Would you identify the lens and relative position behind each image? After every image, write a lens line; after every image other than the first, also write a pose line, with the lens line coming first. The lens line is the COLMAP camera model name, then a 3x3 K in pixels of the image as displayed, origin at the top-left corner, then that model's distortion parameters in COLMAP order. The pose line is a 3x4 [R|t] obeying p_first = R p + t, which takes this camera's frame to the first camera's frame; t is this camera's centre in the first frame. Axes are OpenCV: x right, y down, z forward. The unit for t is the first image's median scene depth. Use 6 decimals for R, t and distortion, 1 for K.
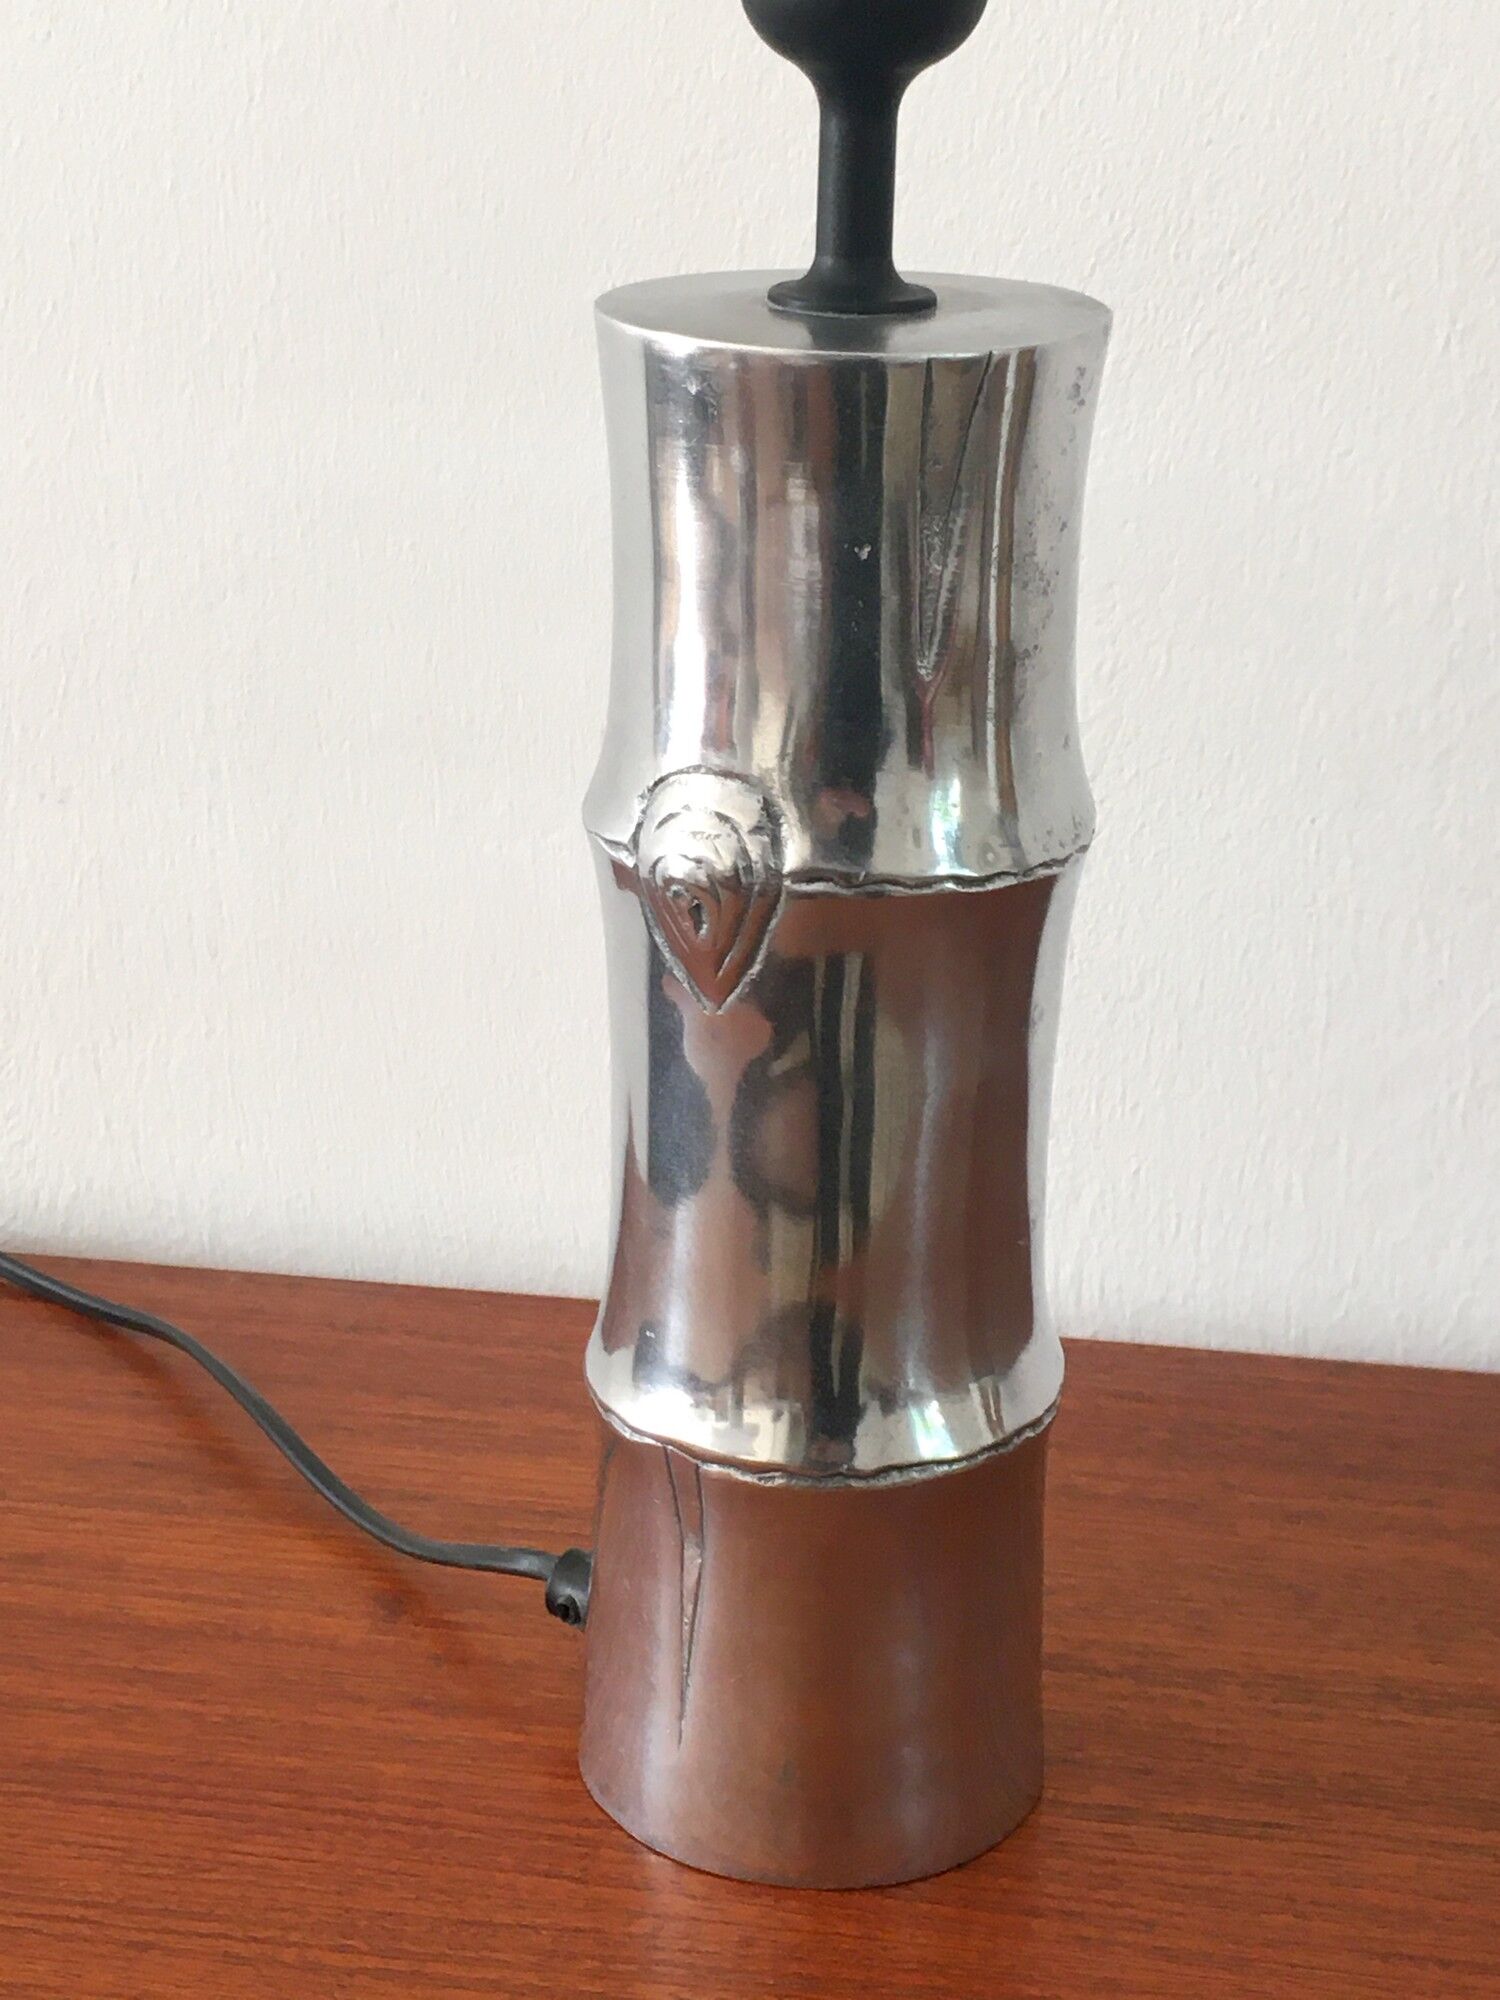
lens RADIAL K [[3360.5, 0, 744.3], [0, 3360.5, 999.5], [0, 0, 1]] dist [0.026042, 0.000000]
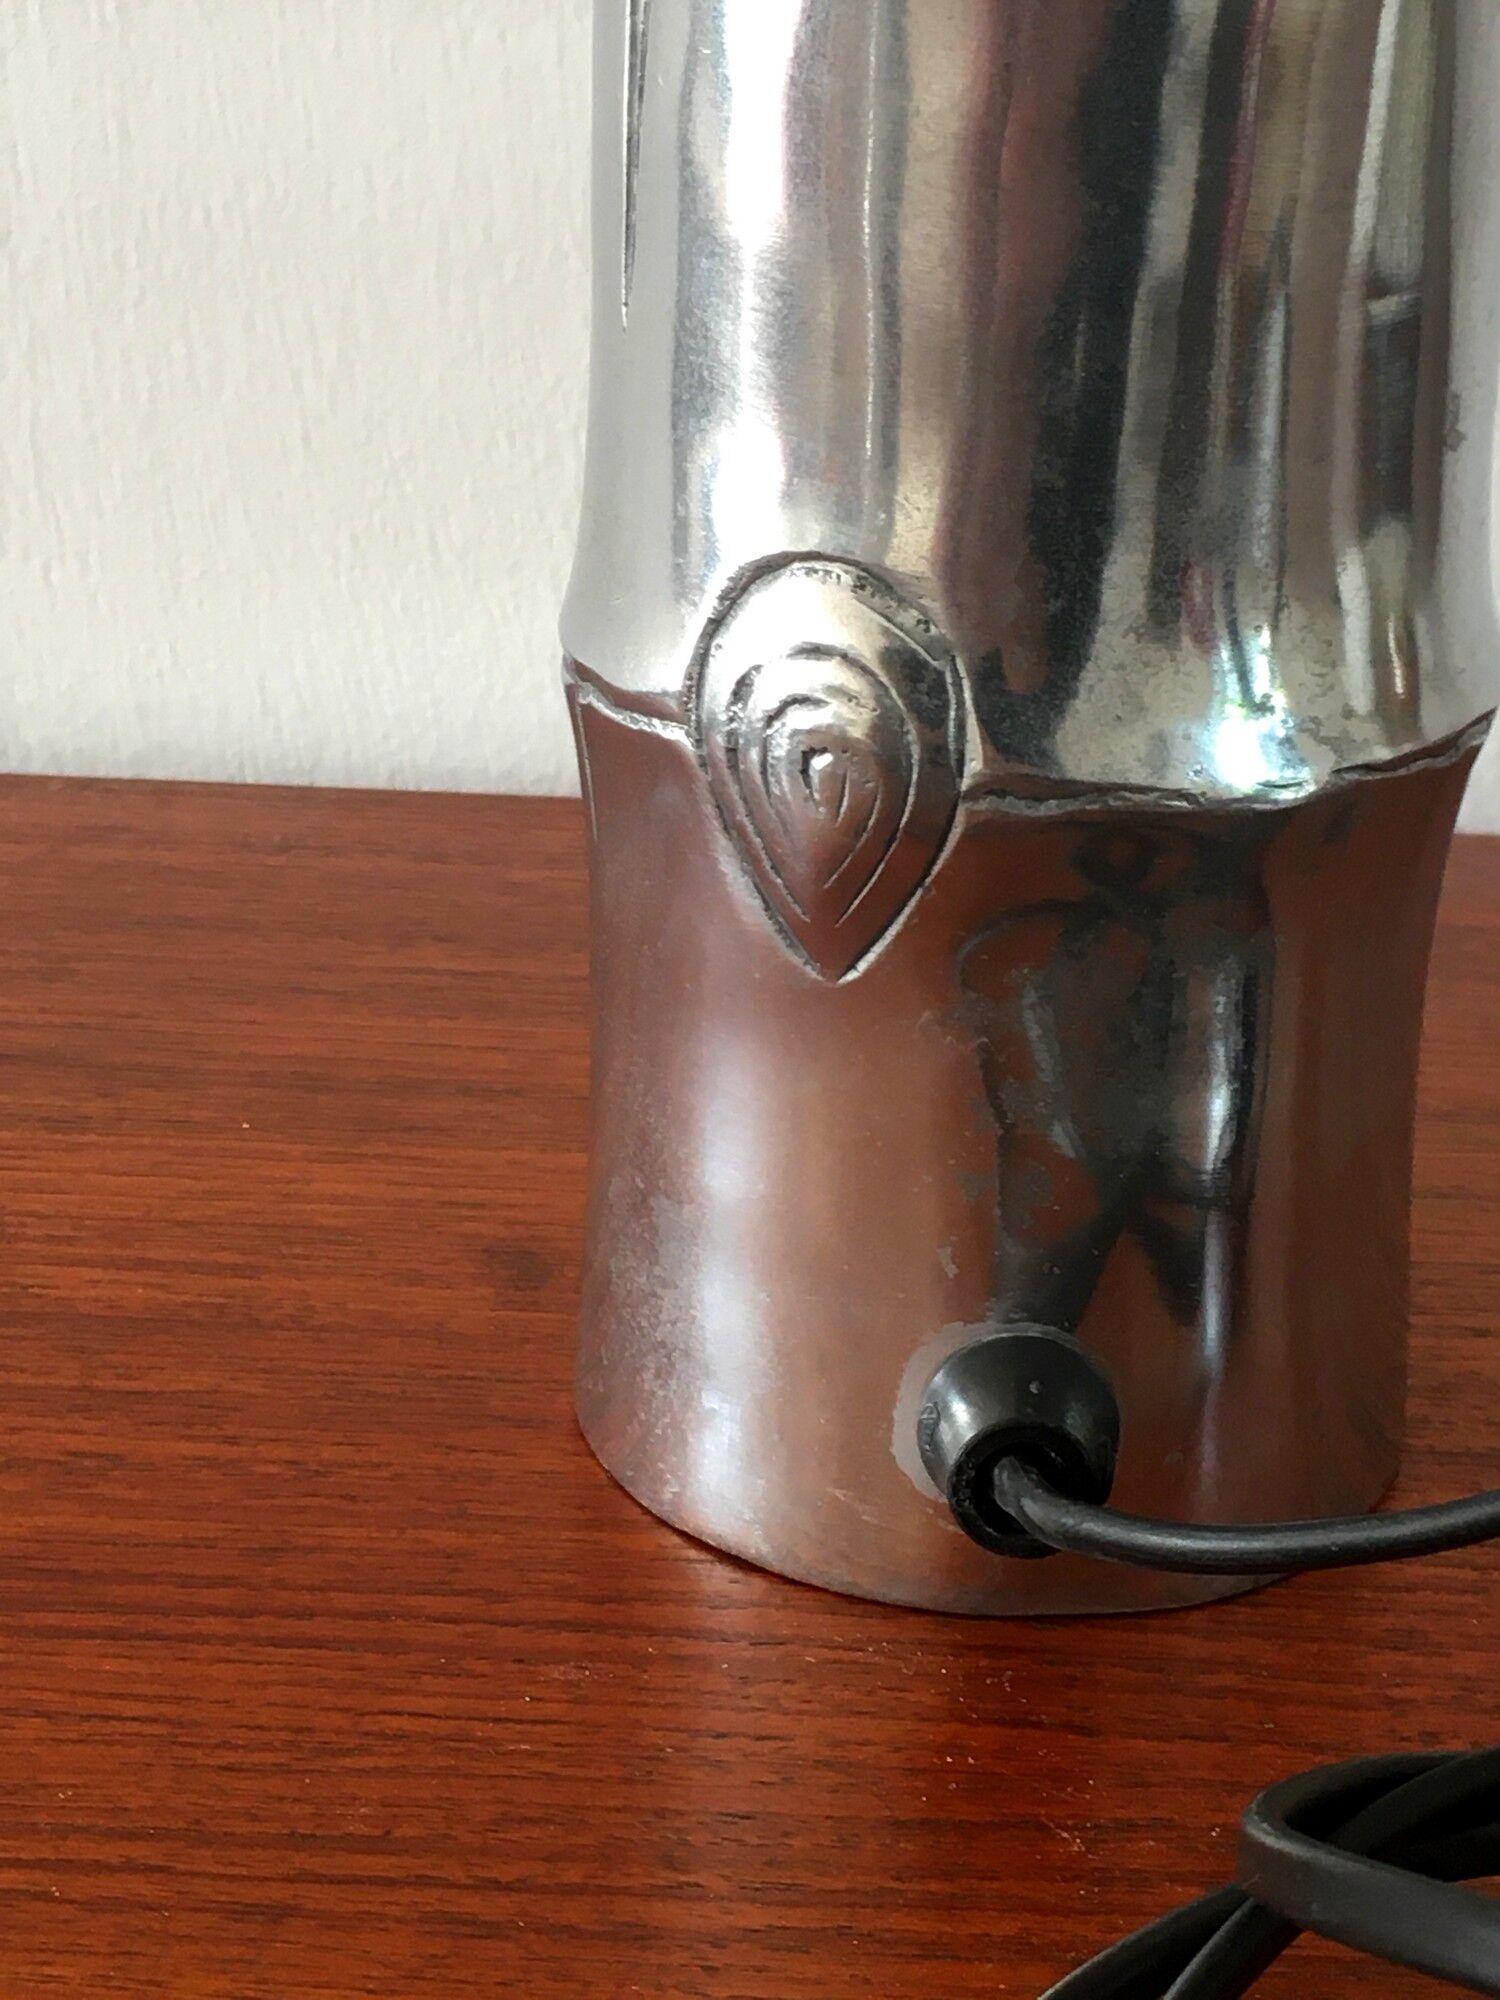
lens RADIAL K [[3794.9, 0, 751.6], [0, 3794.9, 998.6], [0, 0, 1]] dist [0.034343, 0.000000]
pose [[0.990812, -0.032284, 0.131338, -0.154609], [0.022829, 0.997080, 0.072865, 0.096557], [-0.133307, -0.069197, 0.988656, 0.397782]]
